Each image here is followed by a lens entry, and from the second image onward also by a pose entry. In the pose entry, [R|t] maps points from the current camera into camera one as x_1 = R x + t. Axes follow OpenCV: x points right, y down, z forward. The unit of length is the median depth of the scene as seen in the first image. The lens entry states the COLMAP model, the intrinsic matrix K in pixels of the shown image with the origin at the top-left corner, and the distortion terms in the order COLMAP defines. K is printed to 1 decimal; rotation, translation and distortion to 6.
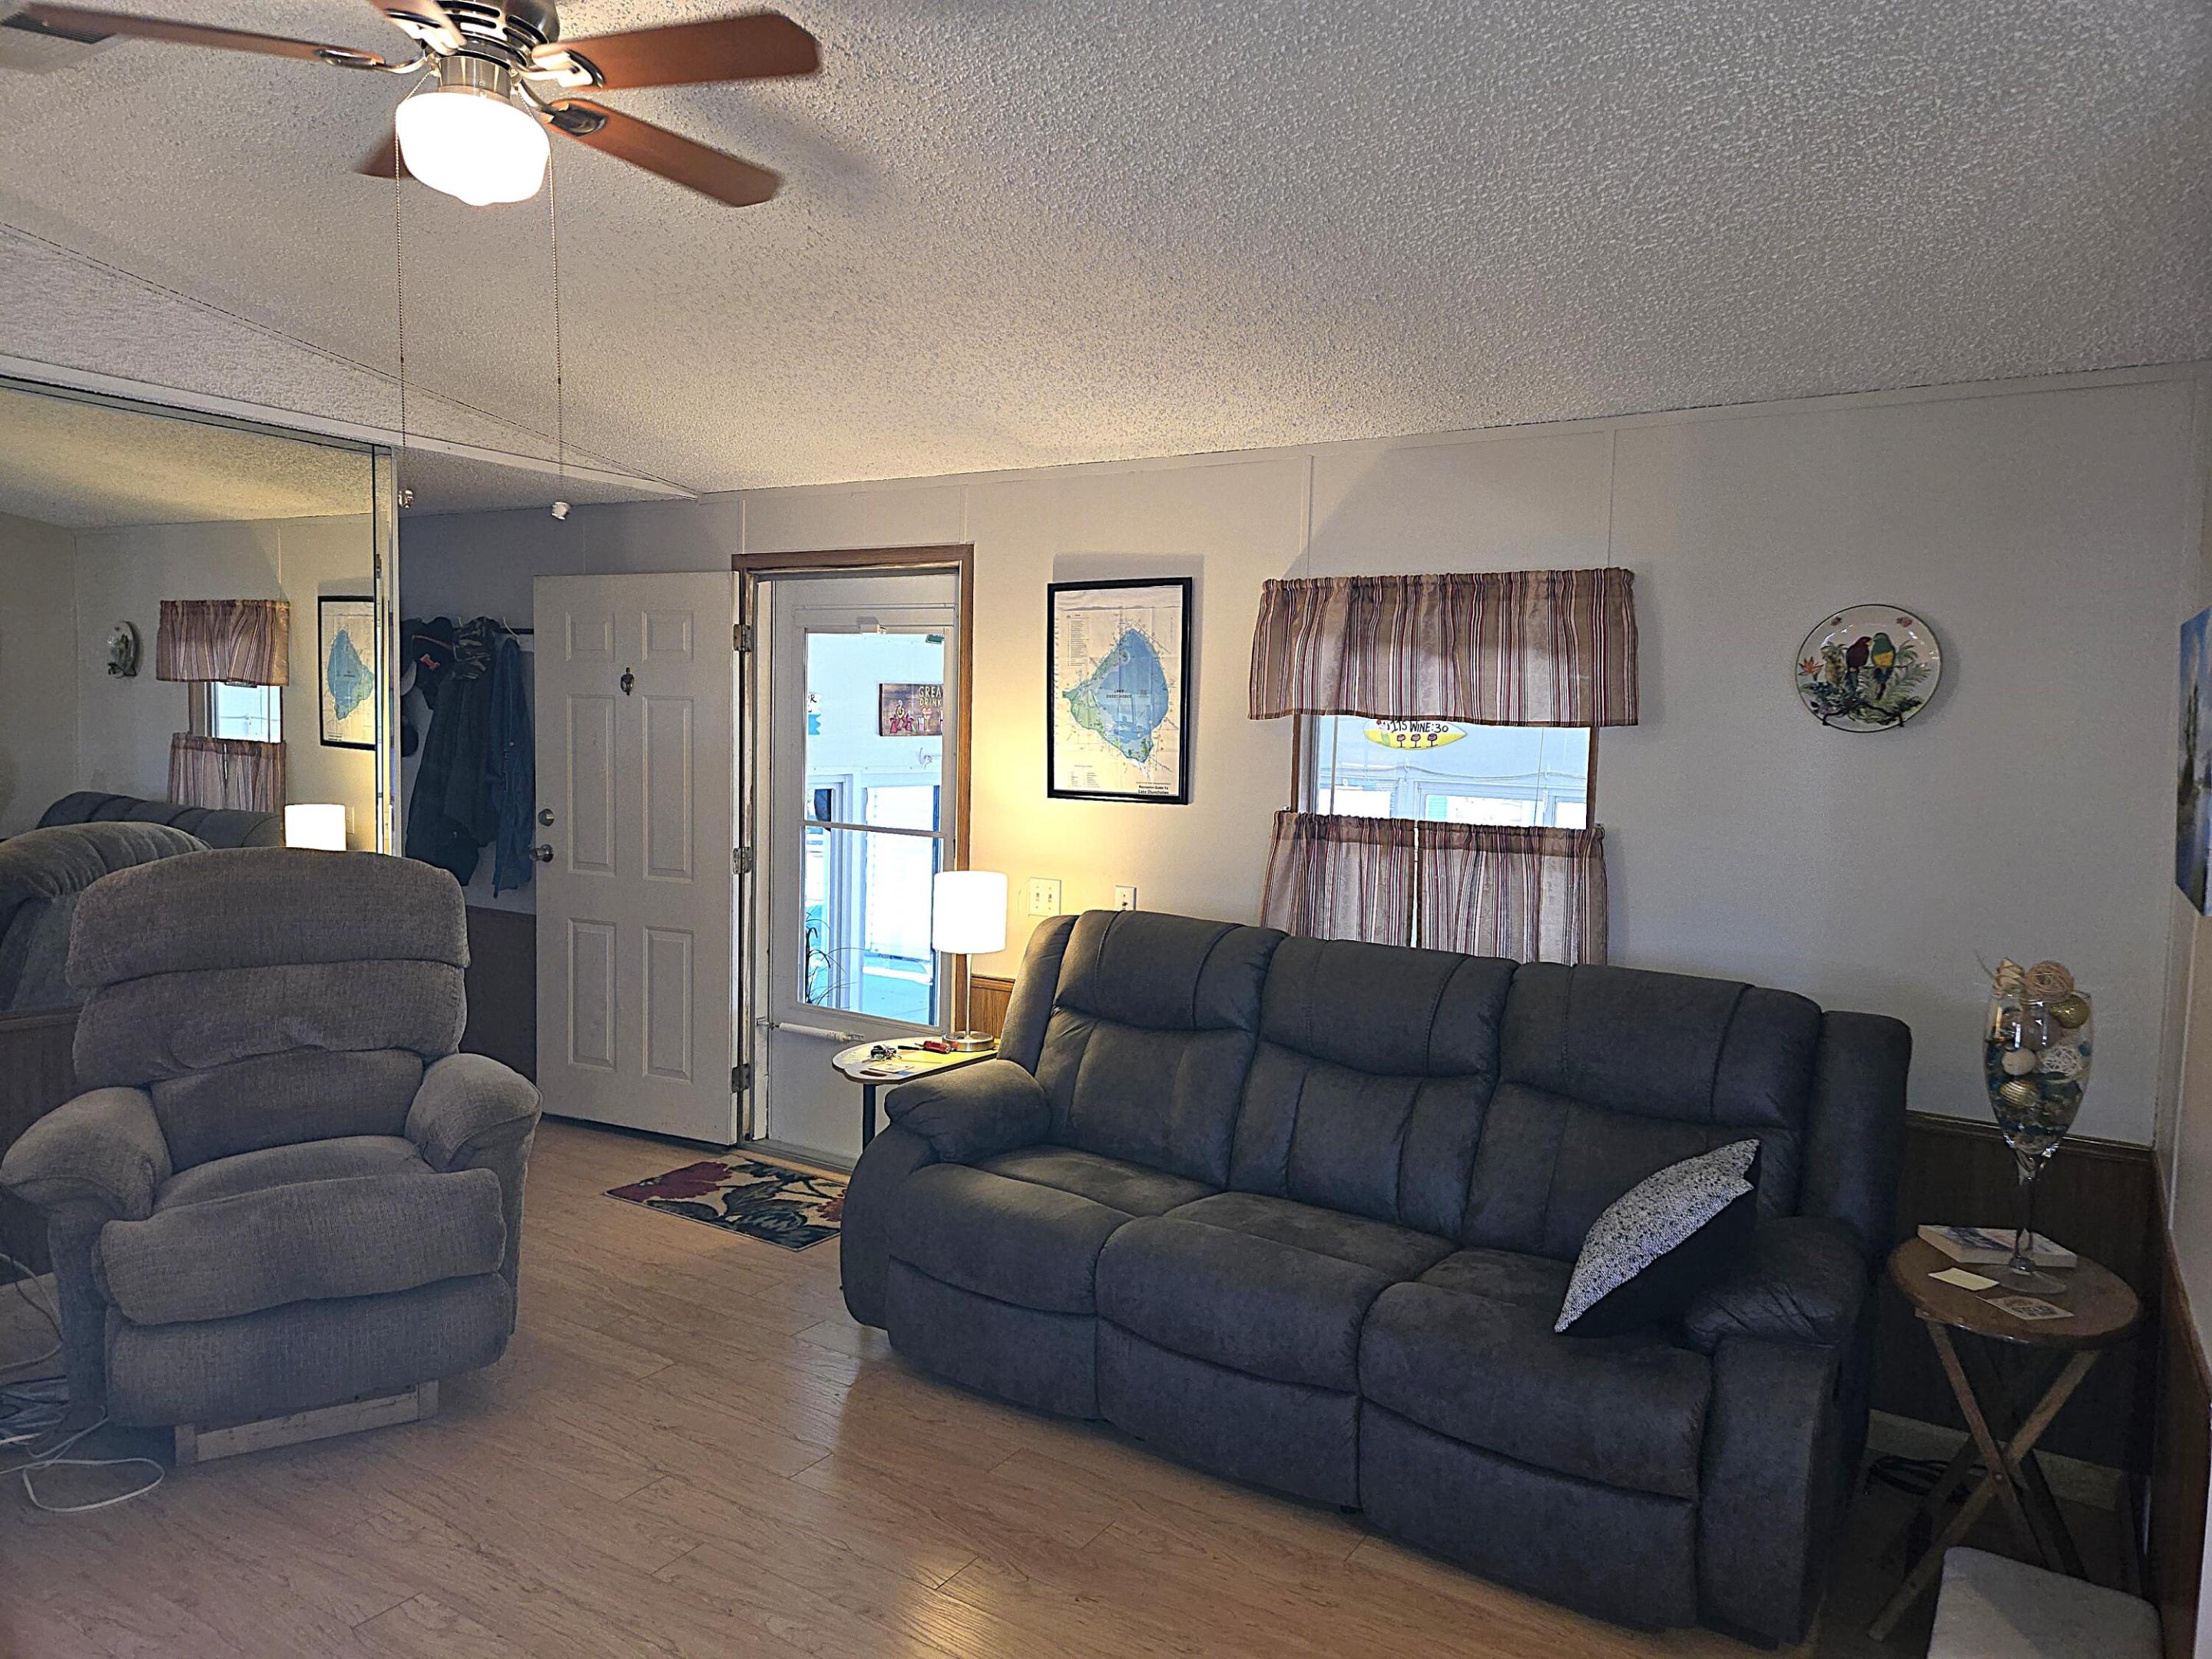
lens RADIAL K [[1466.8, 0, 1126.2], [0, 1466.8, 841.6], [0, 0, 1]] dist [0.081621, -0.067872]
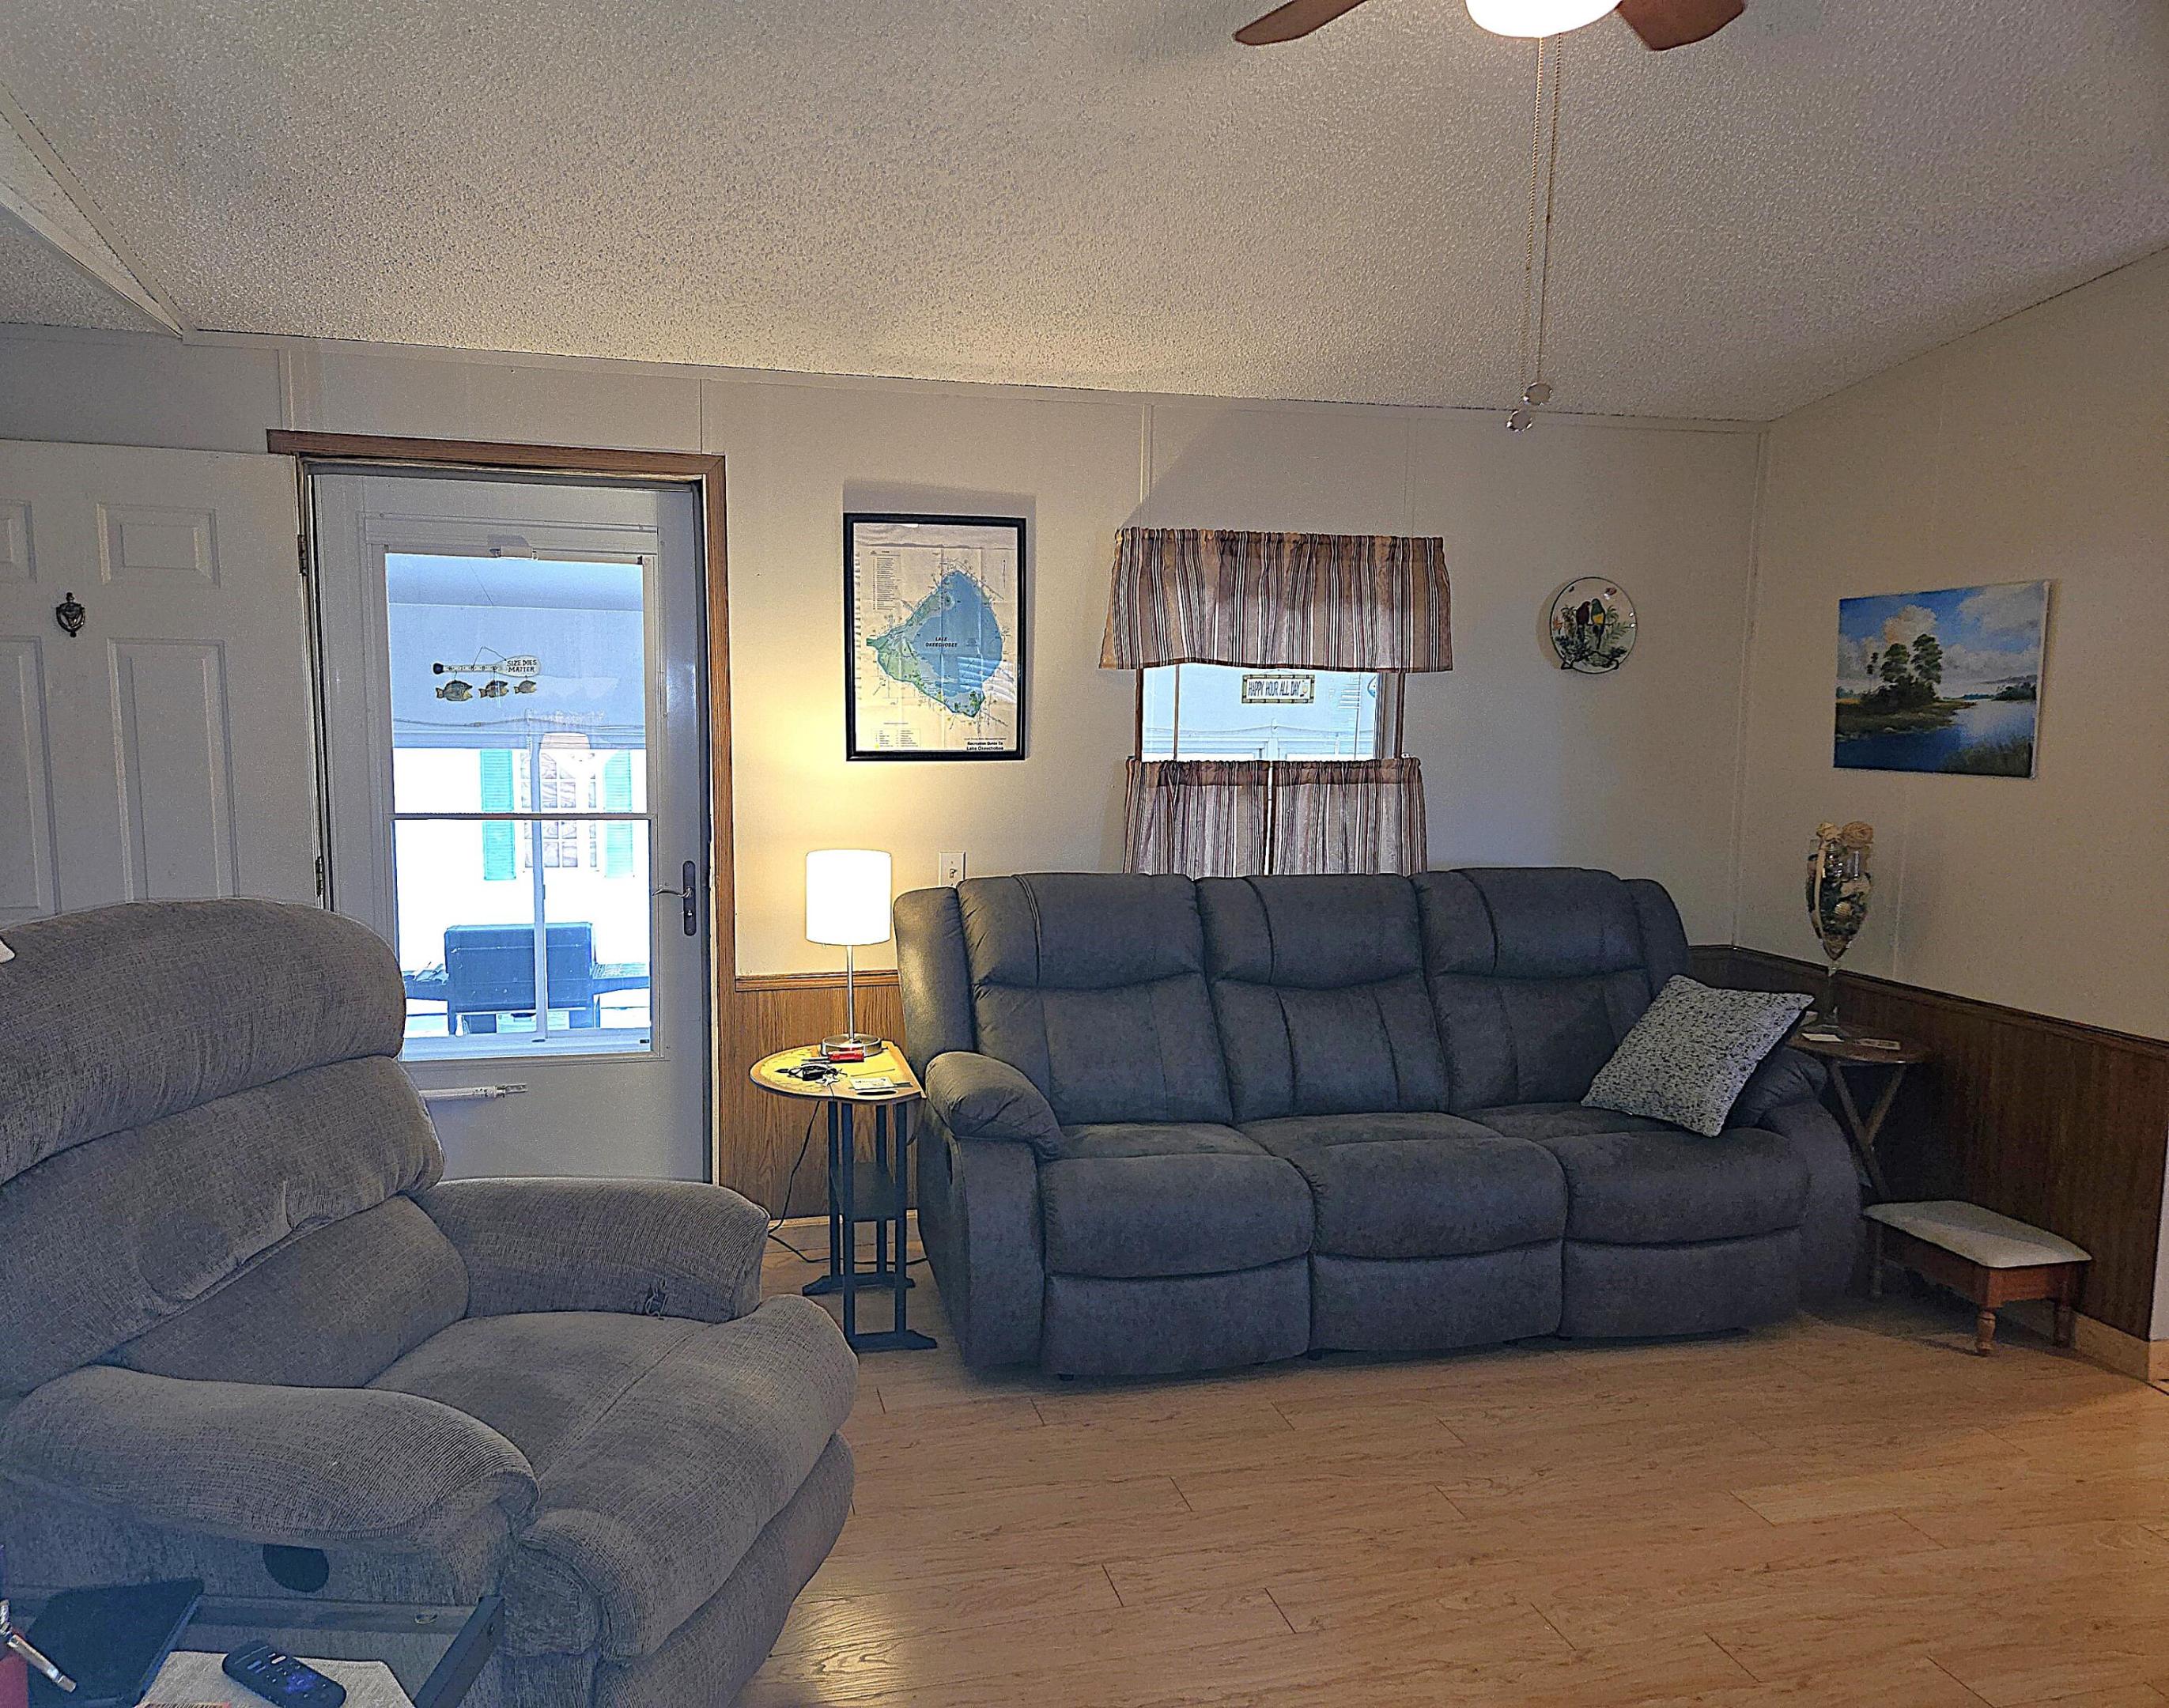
lens RADIAL K [[1479.5, 0, 1082.5], [0, 1479.5, 893.7], [0, 0, 1]] dist [0.054794, 0.000248]
pose [[0.700802, -0.117534, 0.703607, -0.671594], [0.067662, 0.992838, 0.098457, -0.033259], [-0.710140, -0.021391, 0.703735, 0.315537]]
